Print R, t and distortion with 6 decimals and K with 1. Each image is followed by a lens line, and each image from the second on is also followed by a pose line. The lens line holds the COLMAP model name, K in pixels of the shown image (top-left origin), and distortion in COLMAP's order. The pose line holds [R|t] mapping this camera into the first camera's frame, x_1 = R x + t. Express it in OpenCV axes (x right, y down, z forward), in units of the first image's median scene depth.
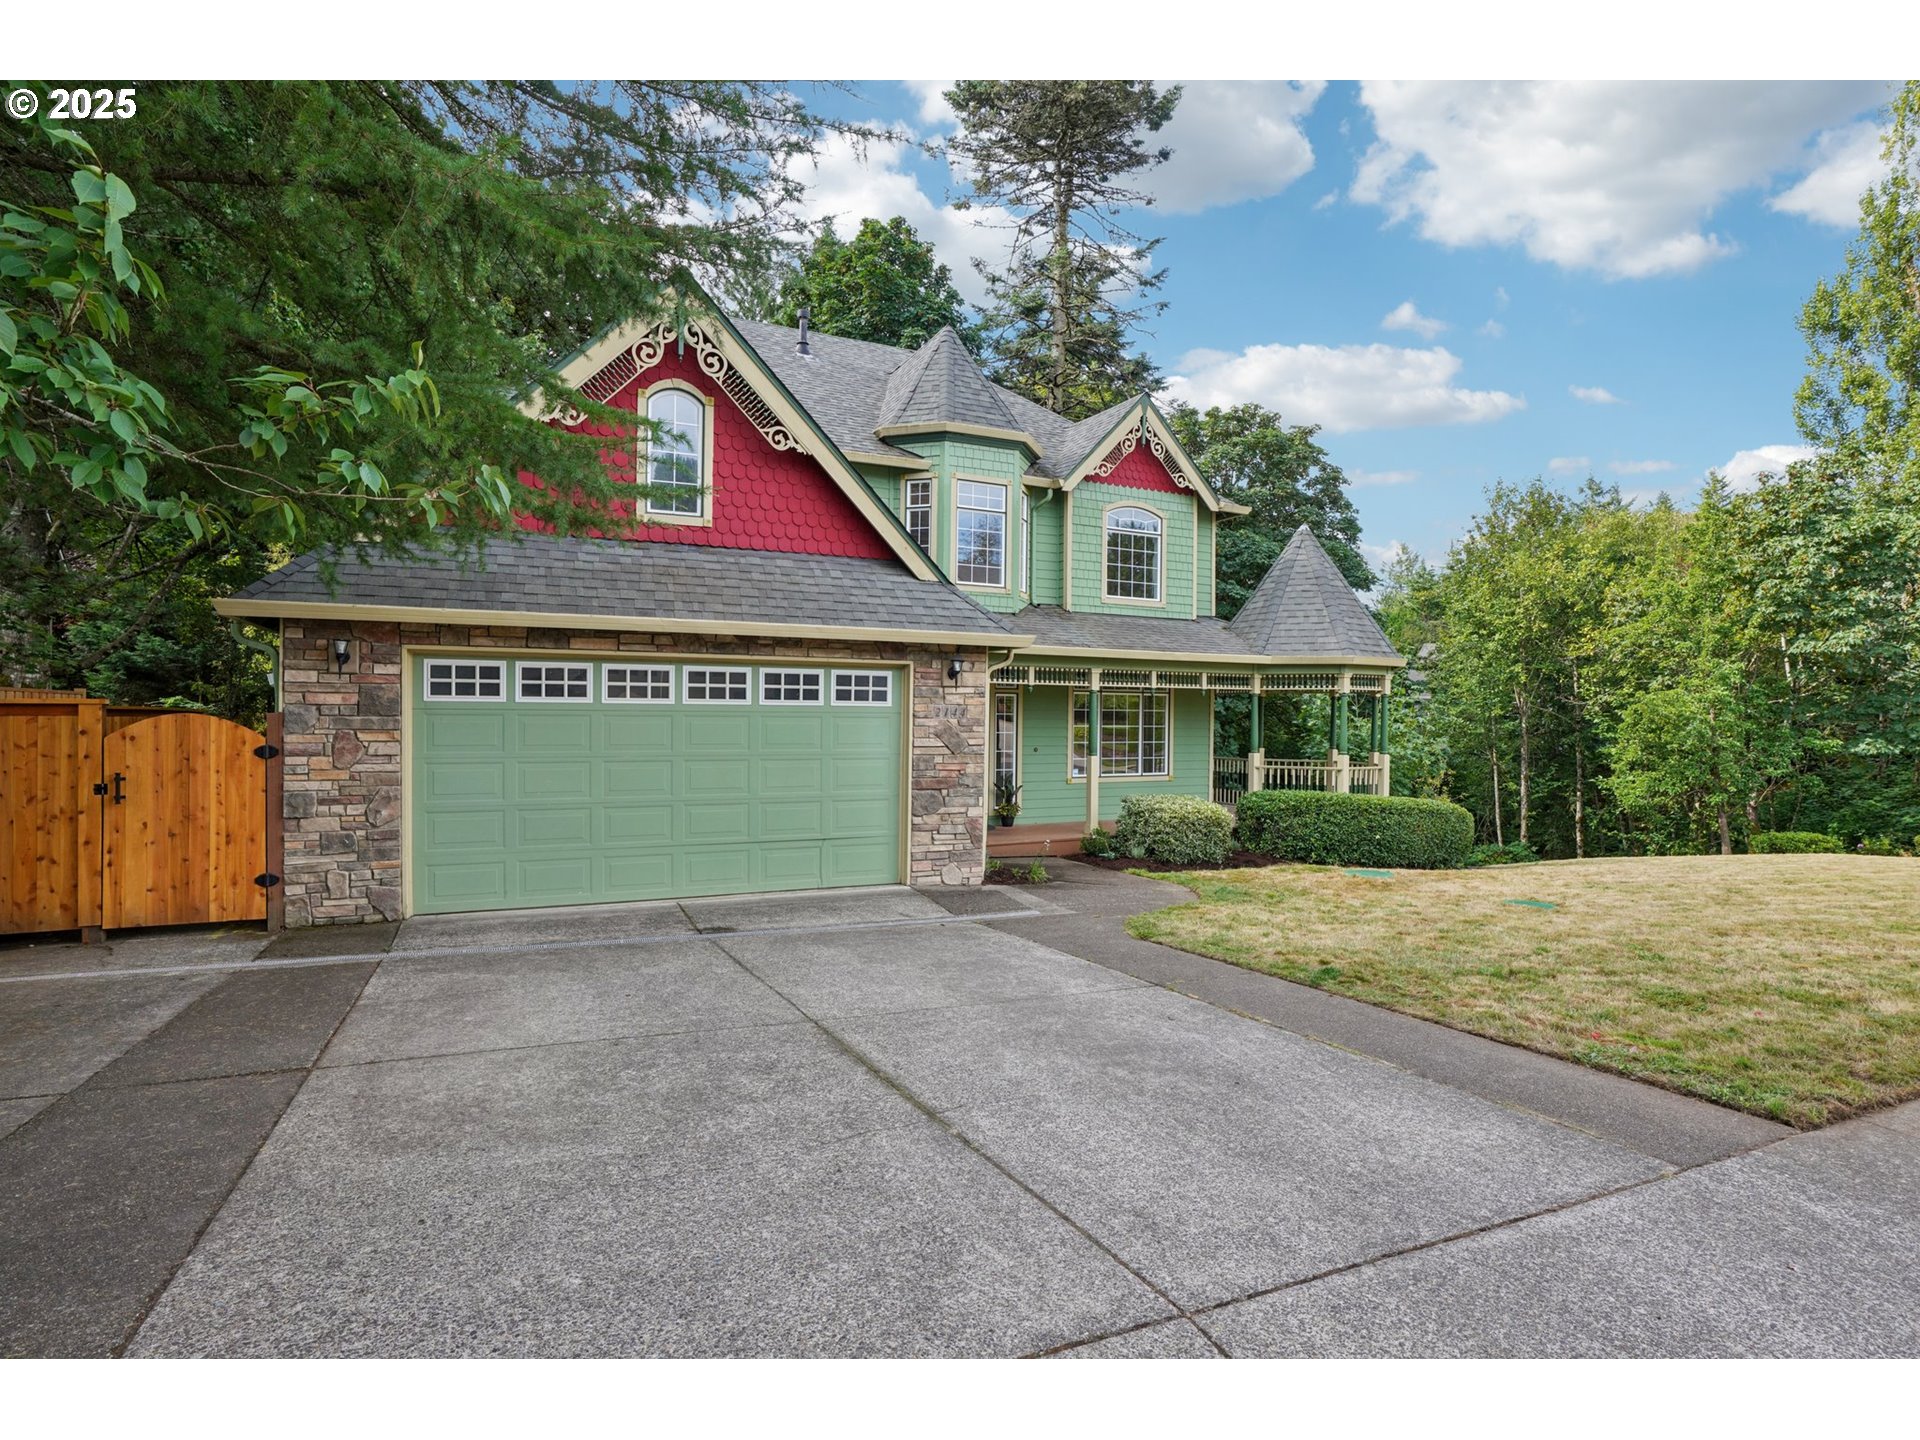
lens RADIAL K [[966.8, 0, 960.8], [0, 966.8, 723.0], [0, 0, 1]] dist [0.006879, -0.003101]
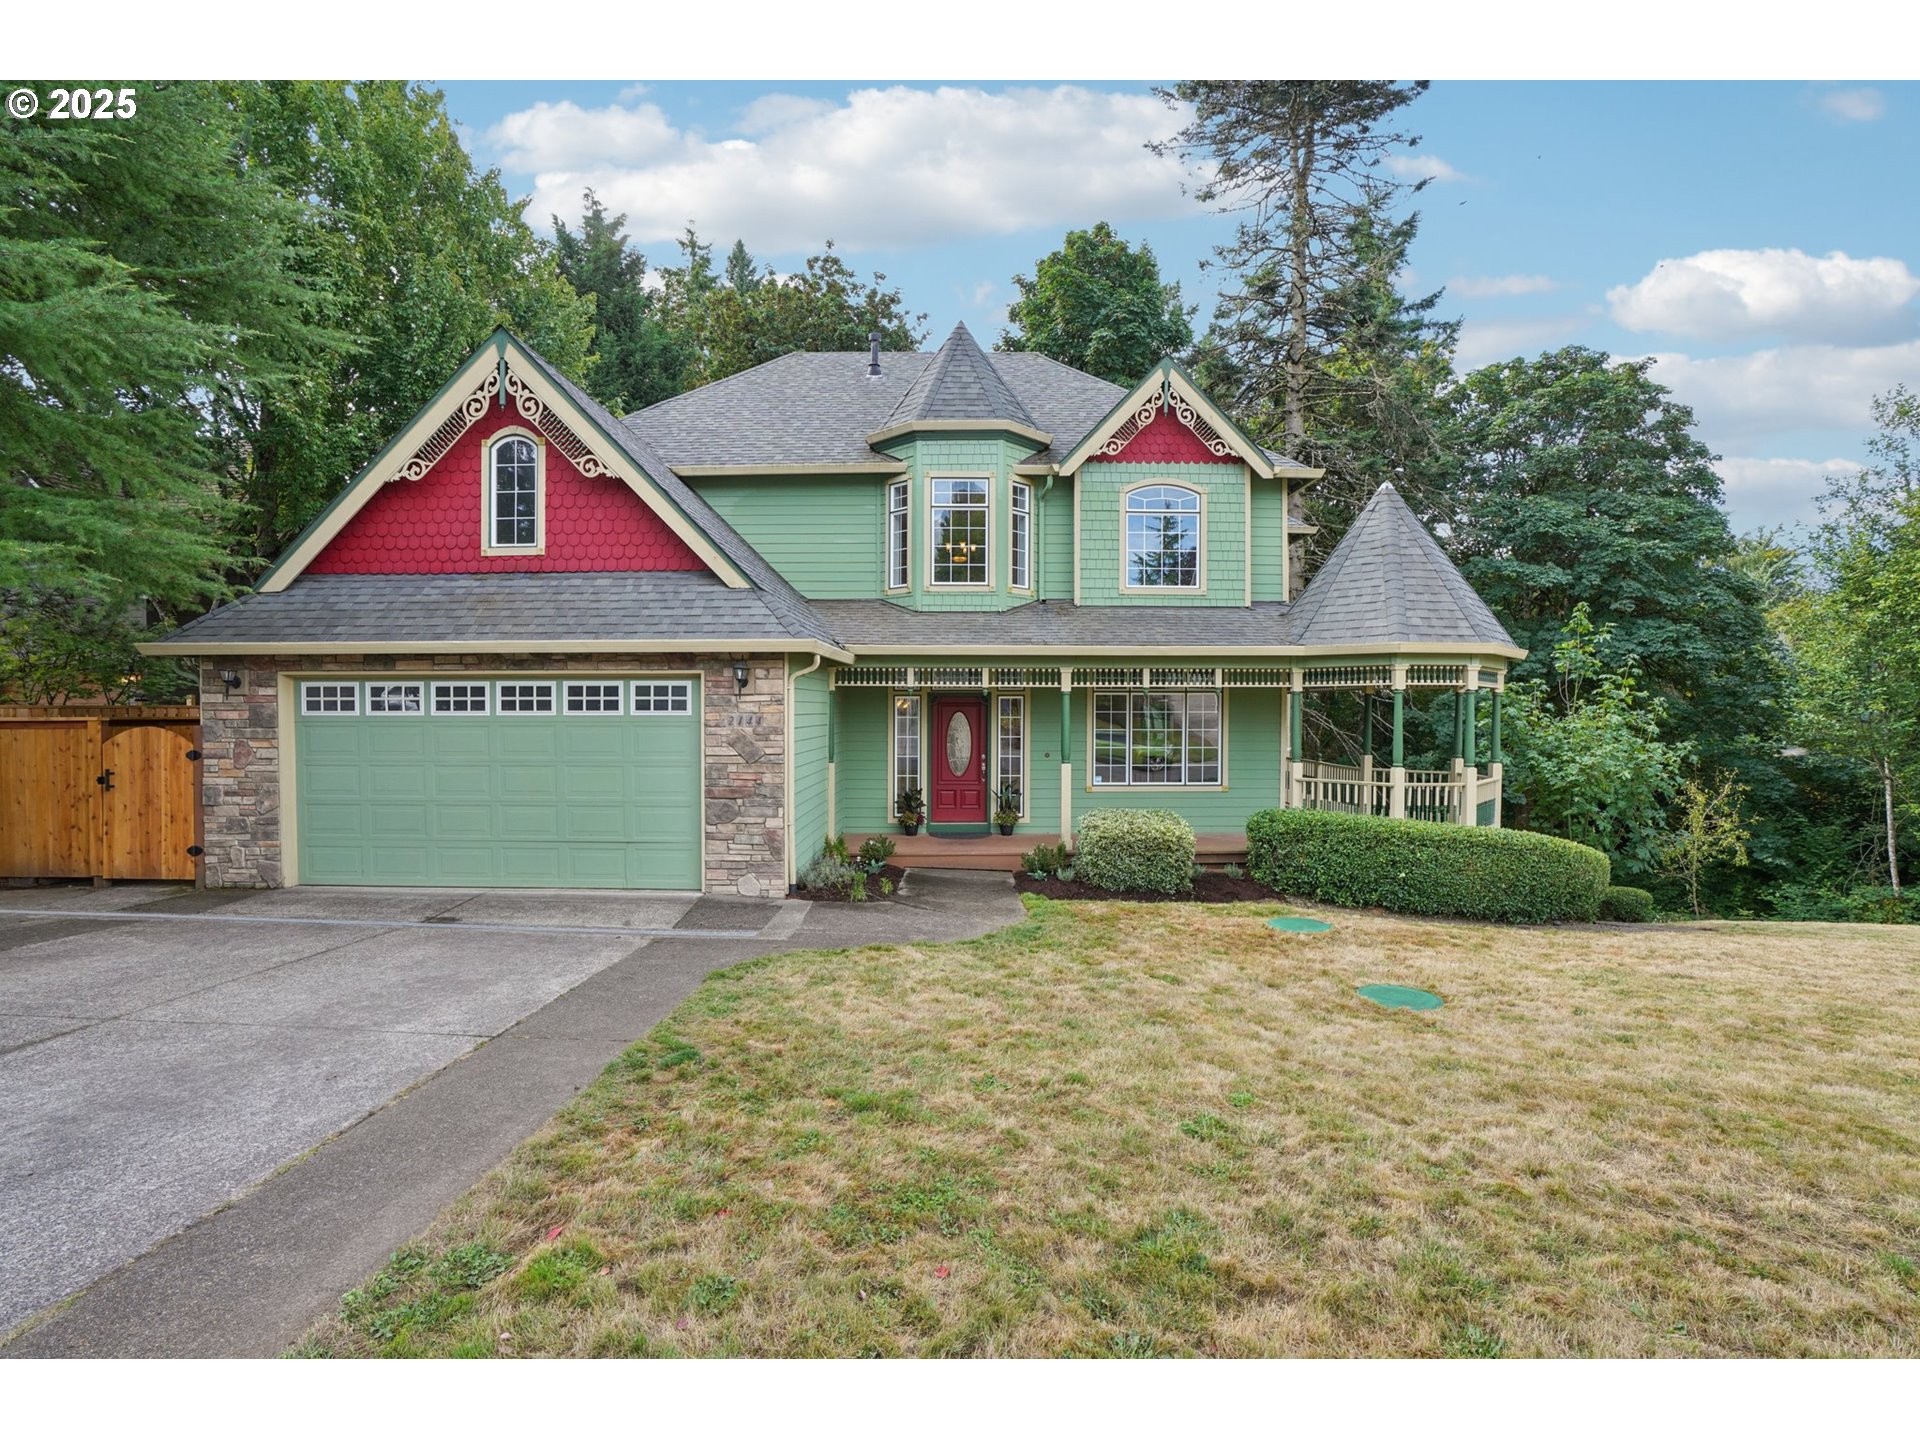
lens RADIAL K [[873.9, 0, 950.3], [0, 873.9, 732.6], [0, 0, 1]] dist [-0.019301, 0.002580]
pose [[0.894618, -0.000500, -0.446831, 0.582402], [0.005040, 0.999947, 0.008971, -0.005700], [0.446803, -0.010278, 0.894574, 0.306270]]
